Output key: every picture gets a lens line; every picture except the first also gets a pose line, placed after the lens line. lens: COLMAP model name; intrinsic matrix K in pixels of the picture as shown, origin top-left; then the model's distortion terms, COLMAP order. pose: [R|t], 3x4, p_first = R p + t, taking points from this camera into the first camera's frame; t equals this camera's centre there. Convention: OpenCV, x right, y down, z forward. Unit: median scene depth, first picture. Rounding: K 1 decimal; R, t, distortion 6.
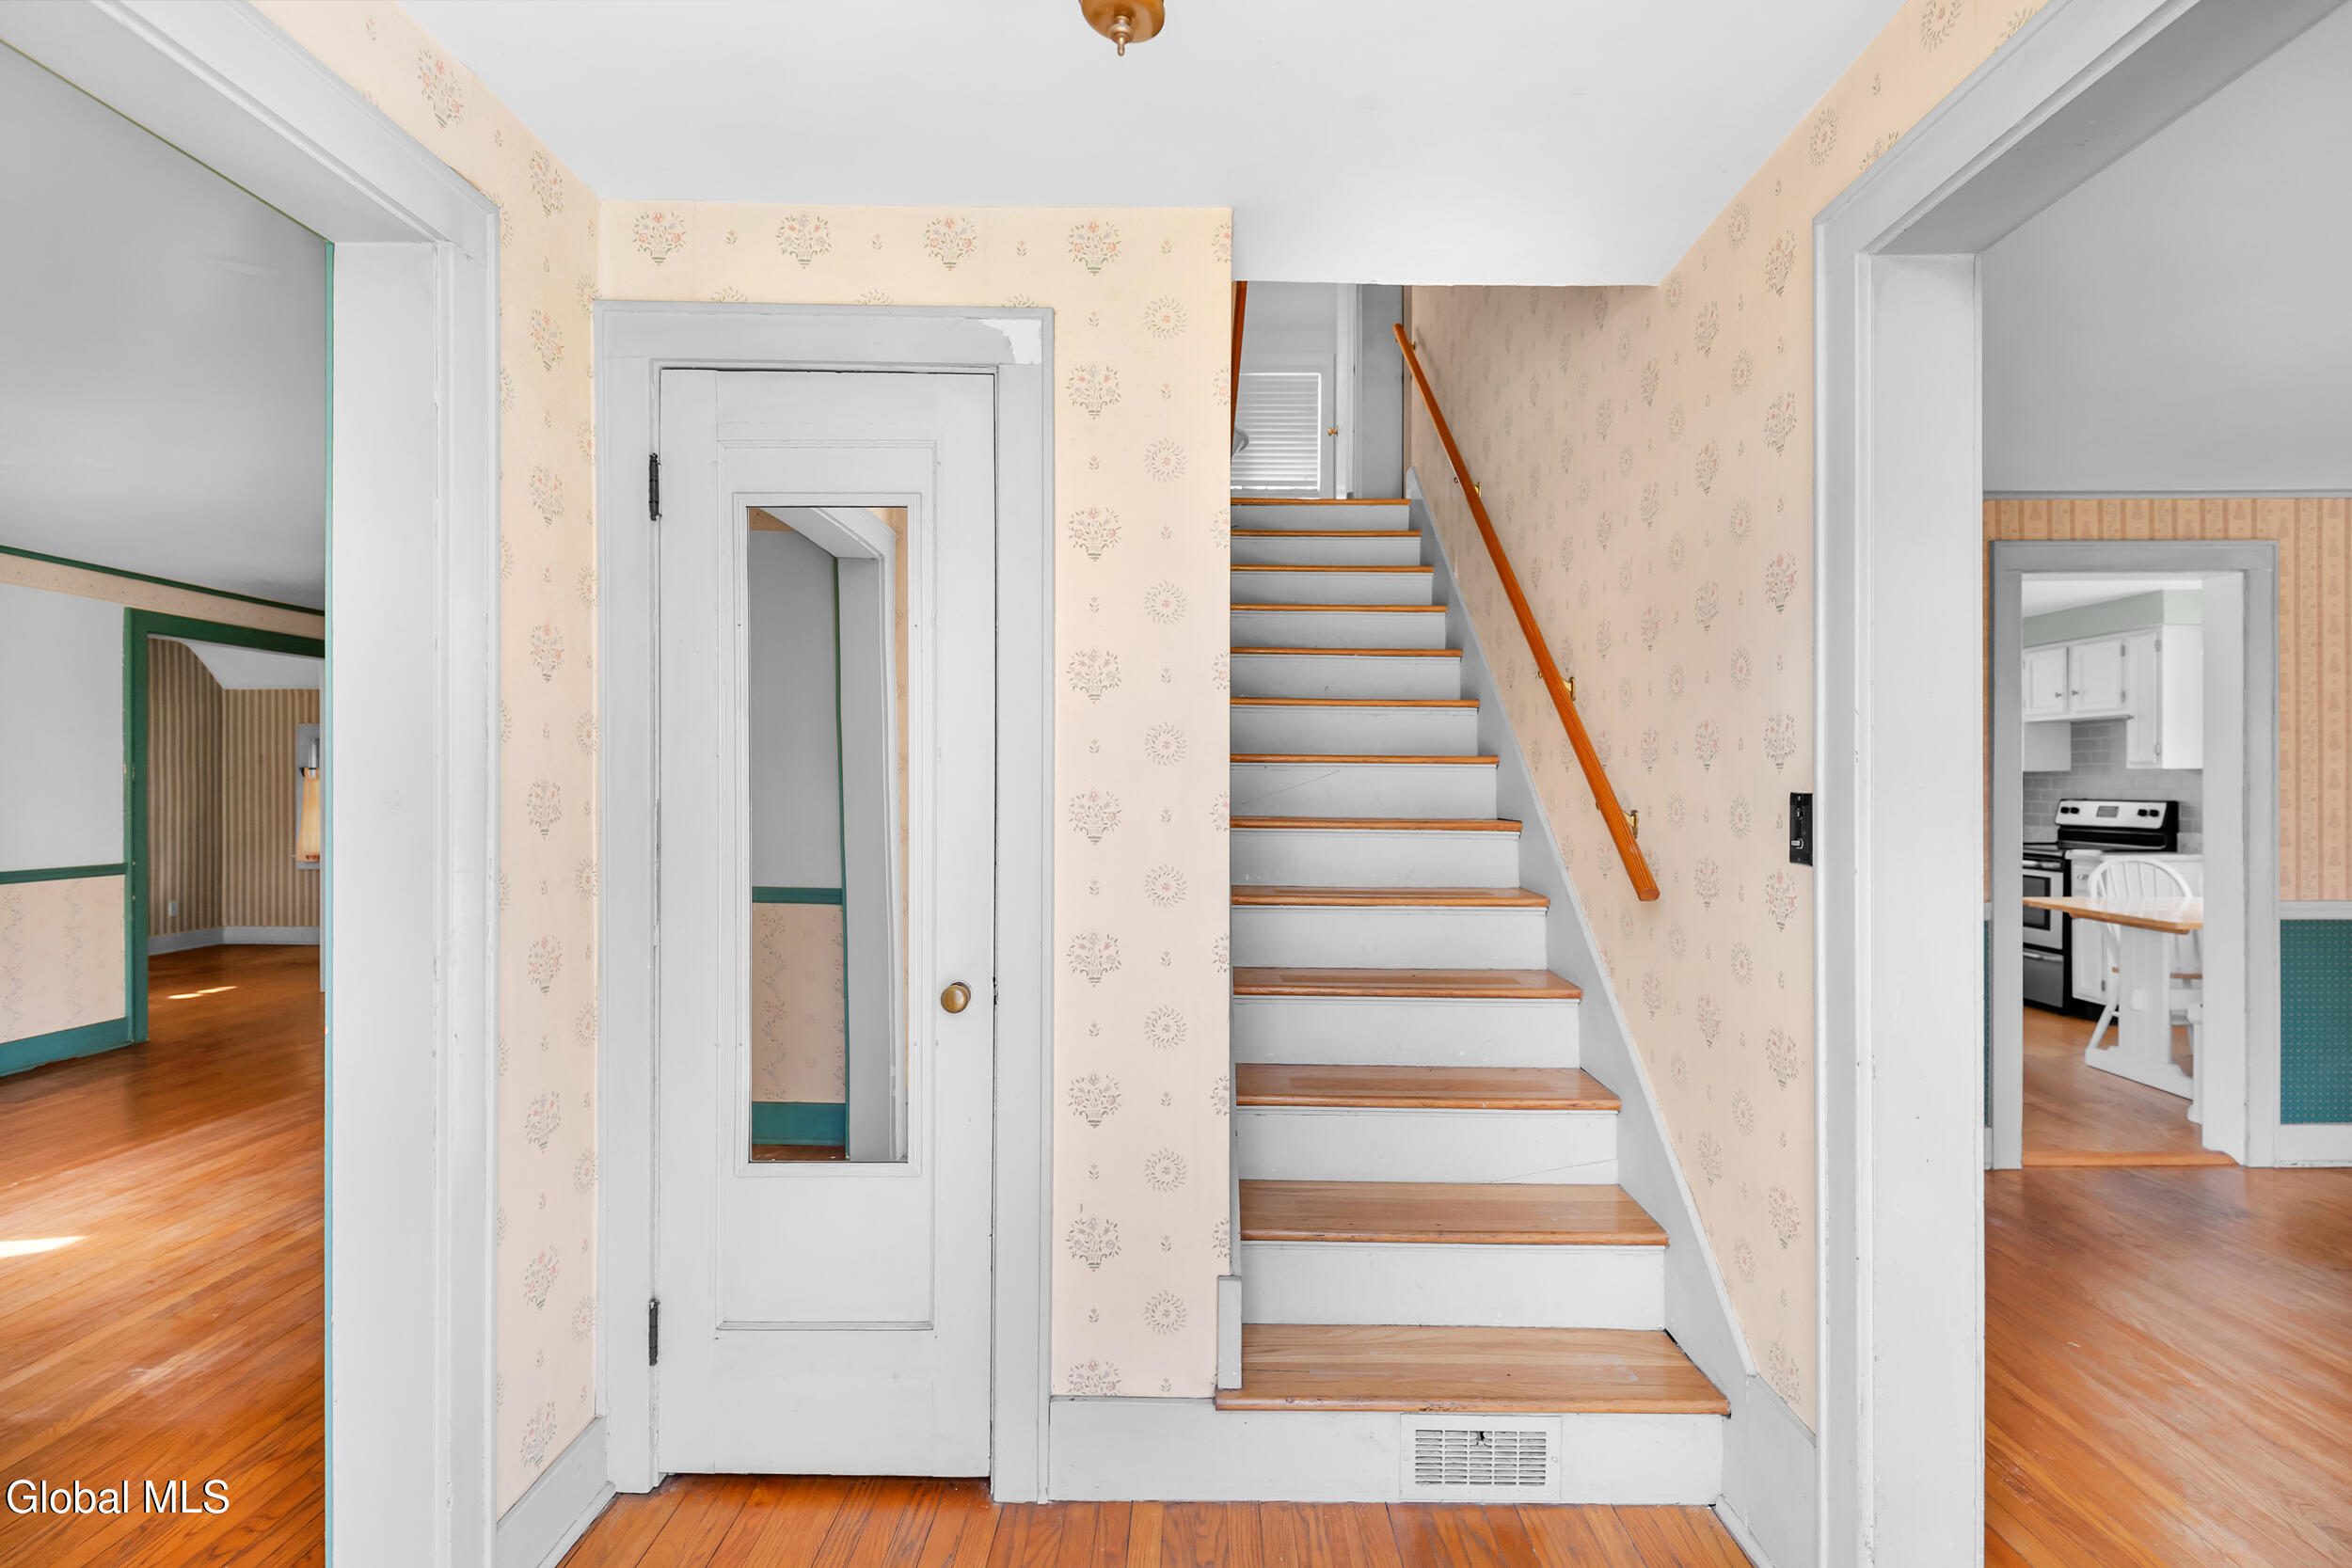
lens RADIAL K [[1097.9, 0, 1188.4], [0, 1097.9, 785.4], [0, 0, 1]] dist [-0.002119, -0.001433]
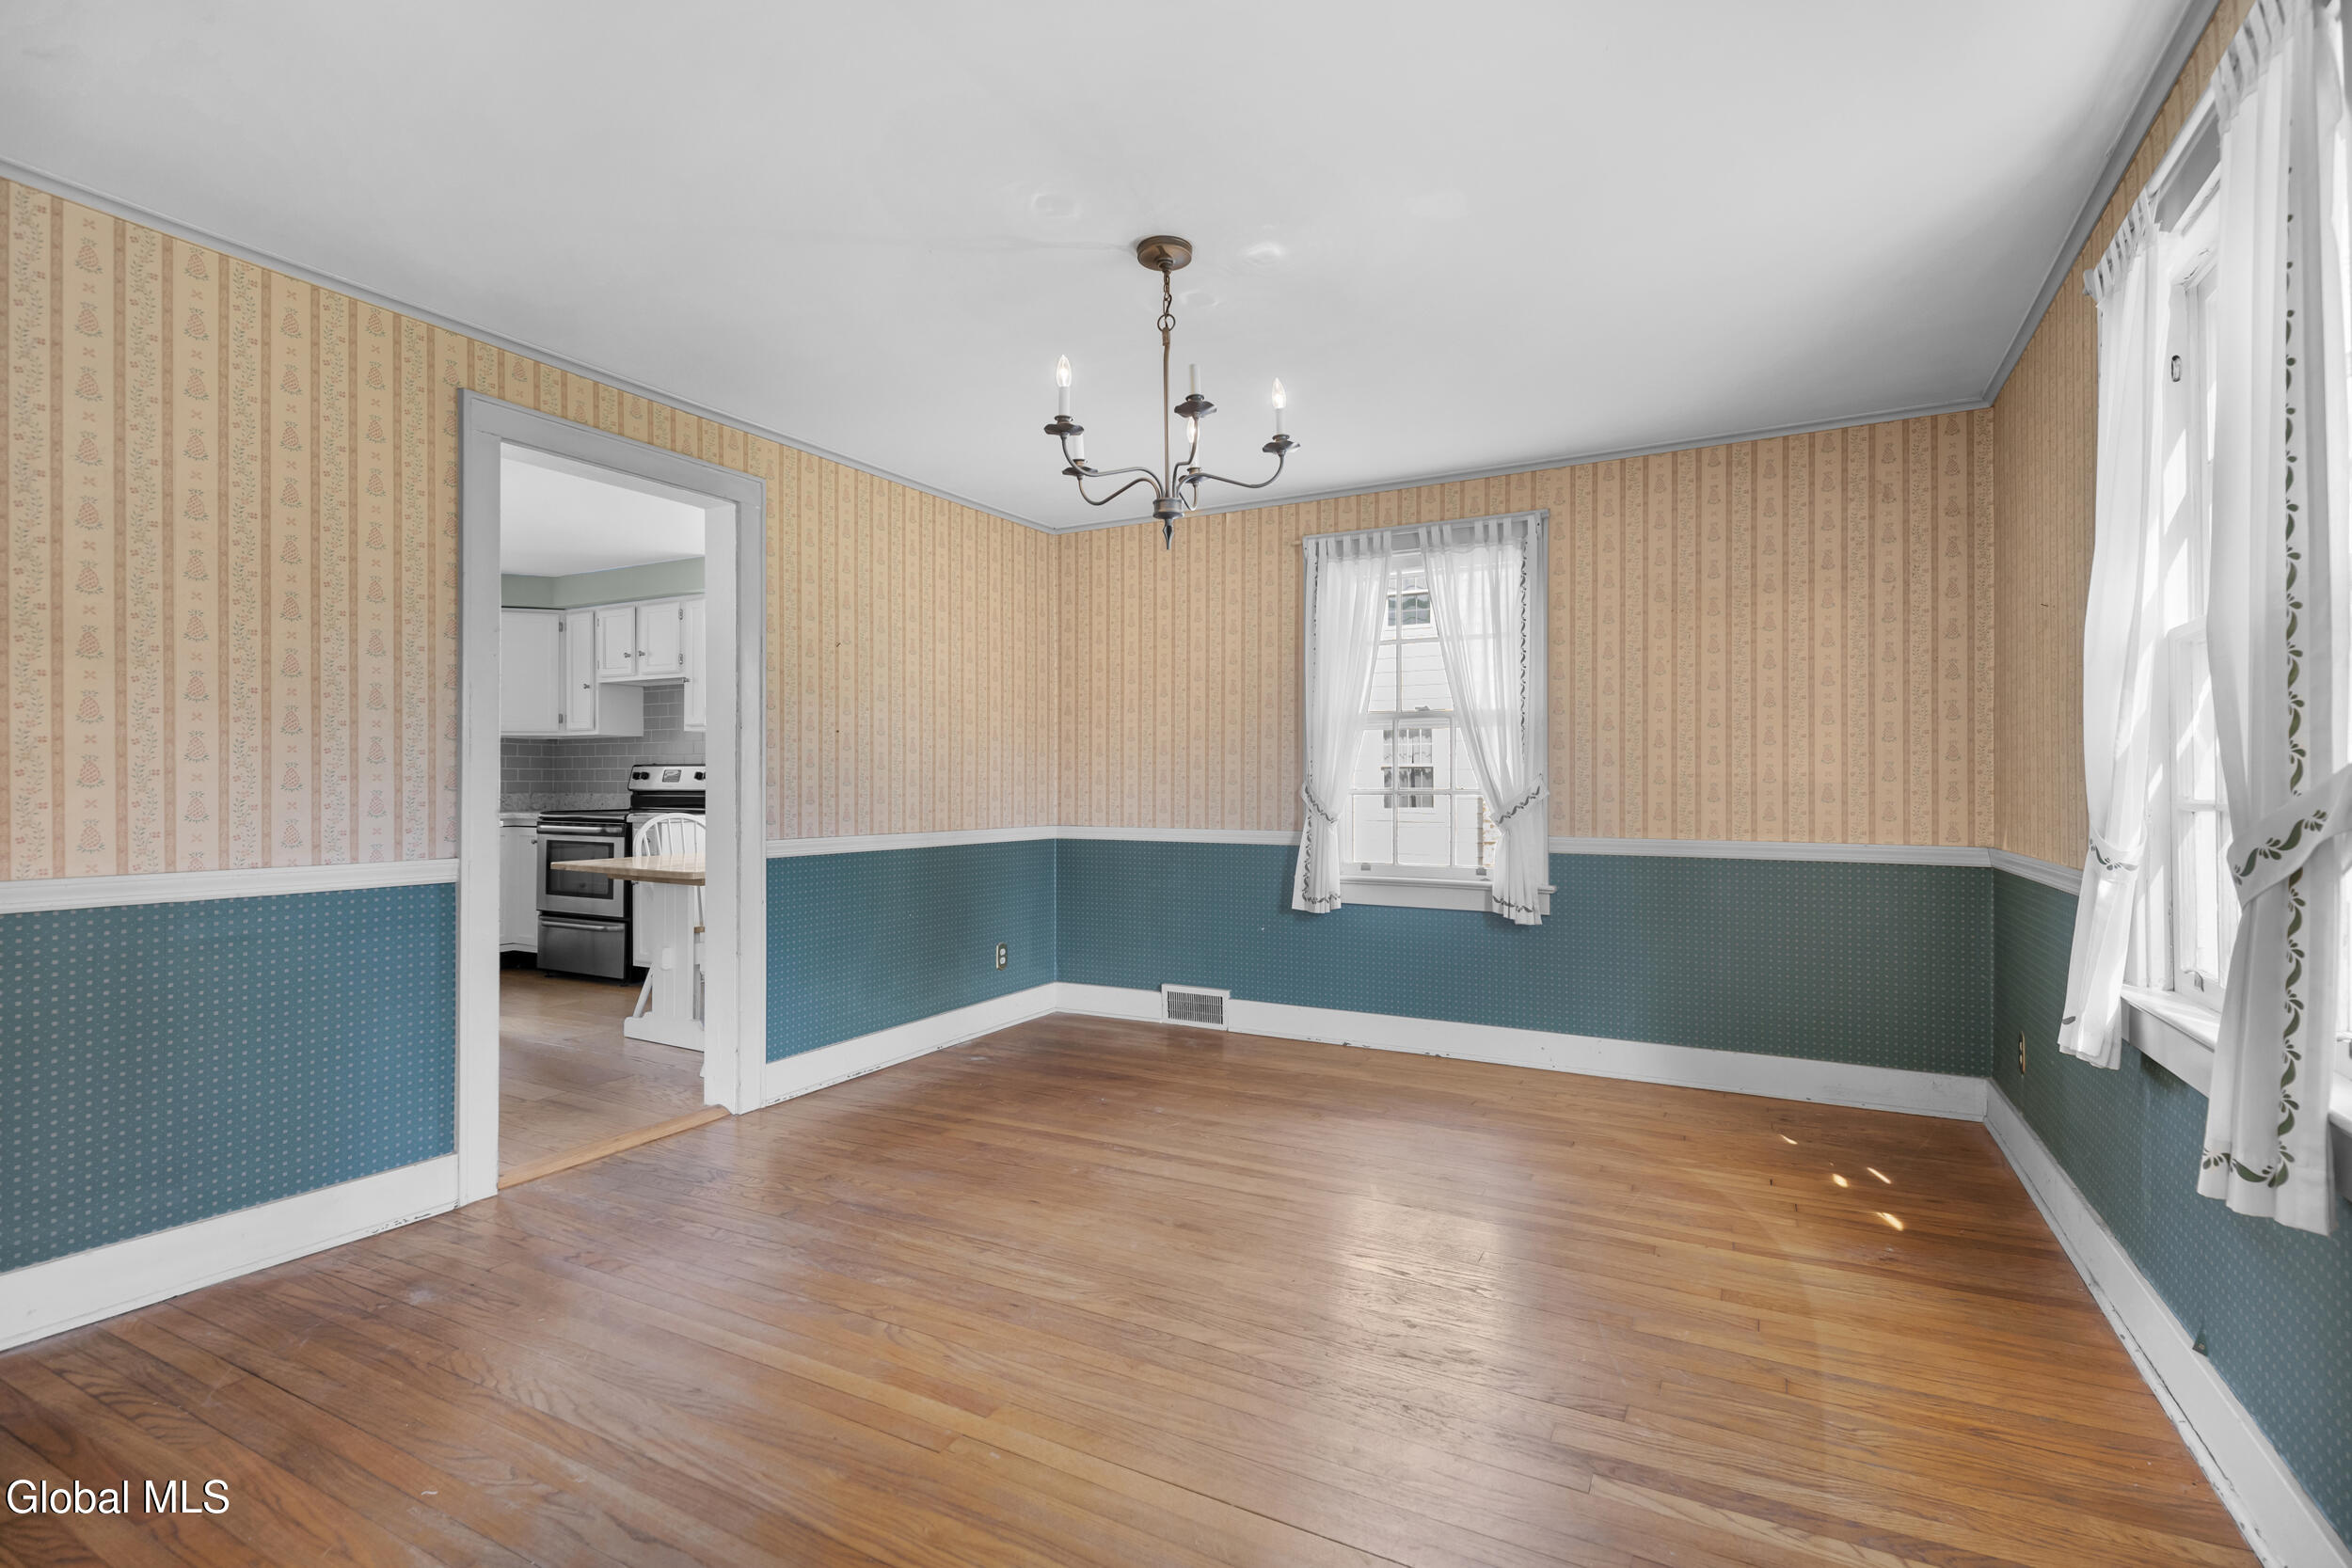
lens RADIAL K [[1082.5, 0, 1189.9], [0, 1082.5, 780.2], [0, 0, 1]] dist [0.023048, -0.018231]
pose [[0.464313, 0.004309, 0.885661, 0.194371], [0.000928, 0.999985, -0.005352, 0.037160], [-0.885671, 0.003307, 0.464302, 0.127325]]
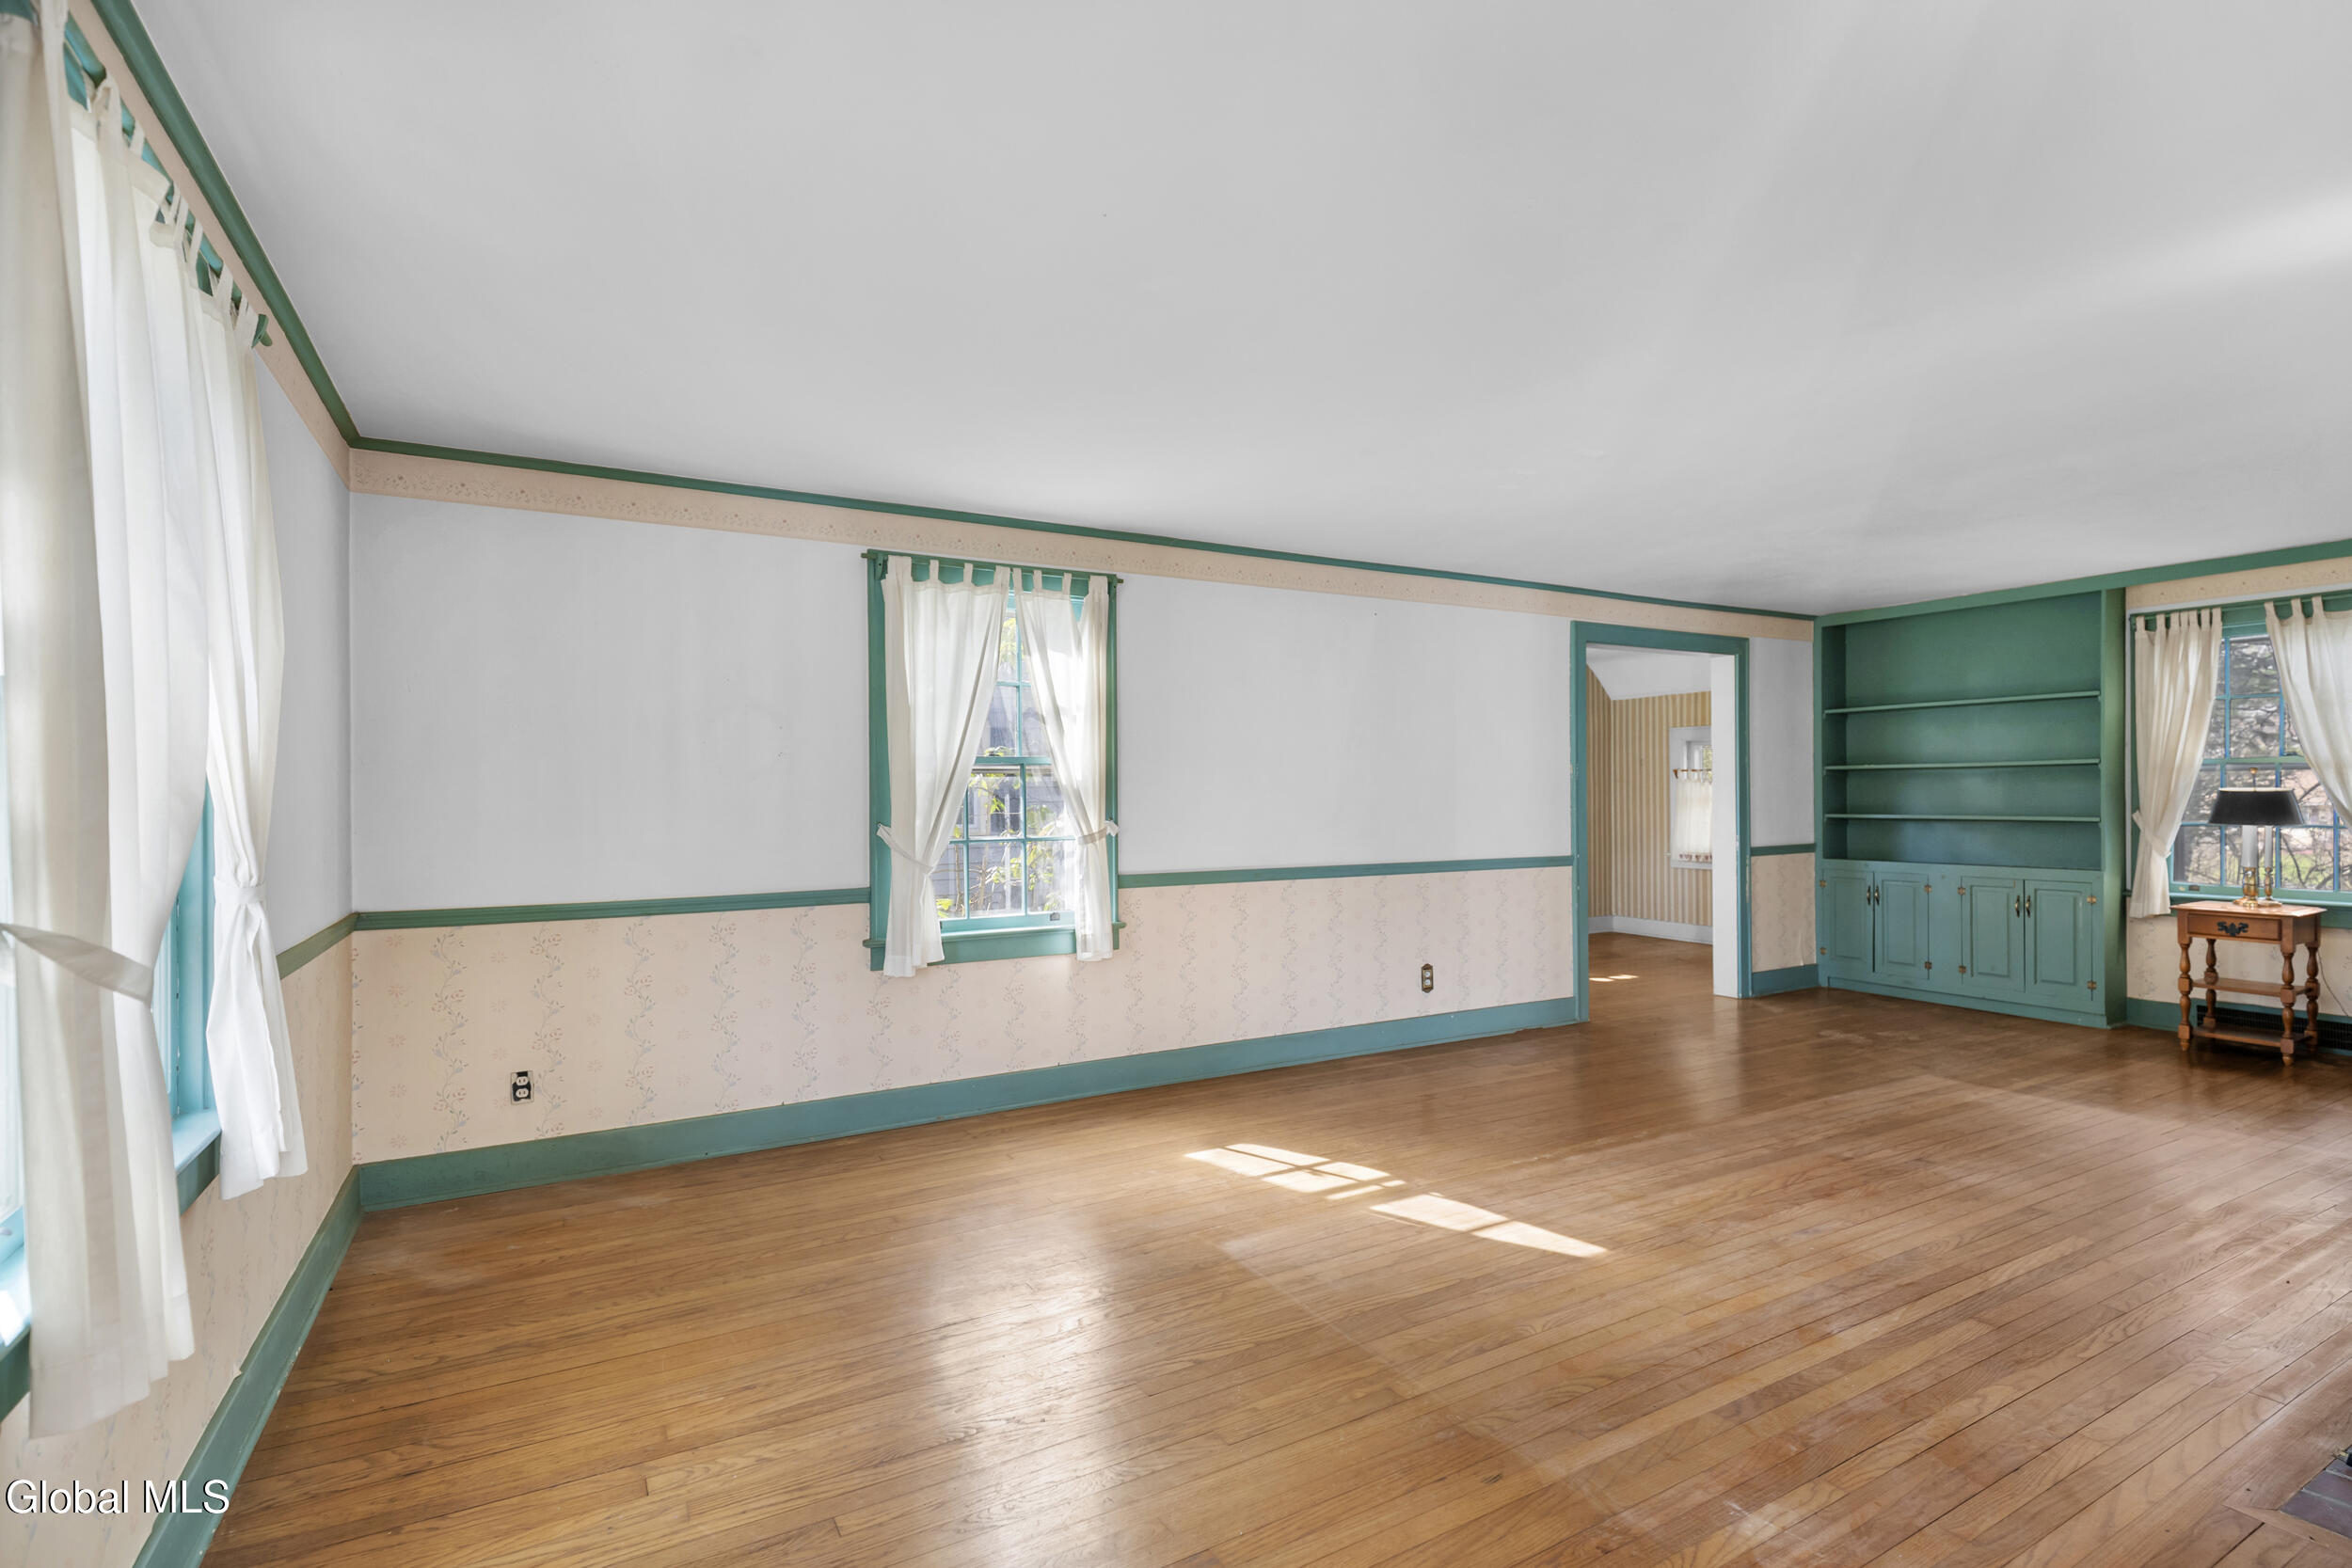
lens RADIAL K [[1110.0, 0, 1184.3], [0, 1110.0, 781.4], [0, 0, 1]] dist [0.025349, -0.019544]
pose [[0.497781, -0.015340, -0.867167, -0.165030], [0.006645, 0.999882, -0.013874, 0.008485], [0.867277, 0.001144, 0.497824, 0.093569]]
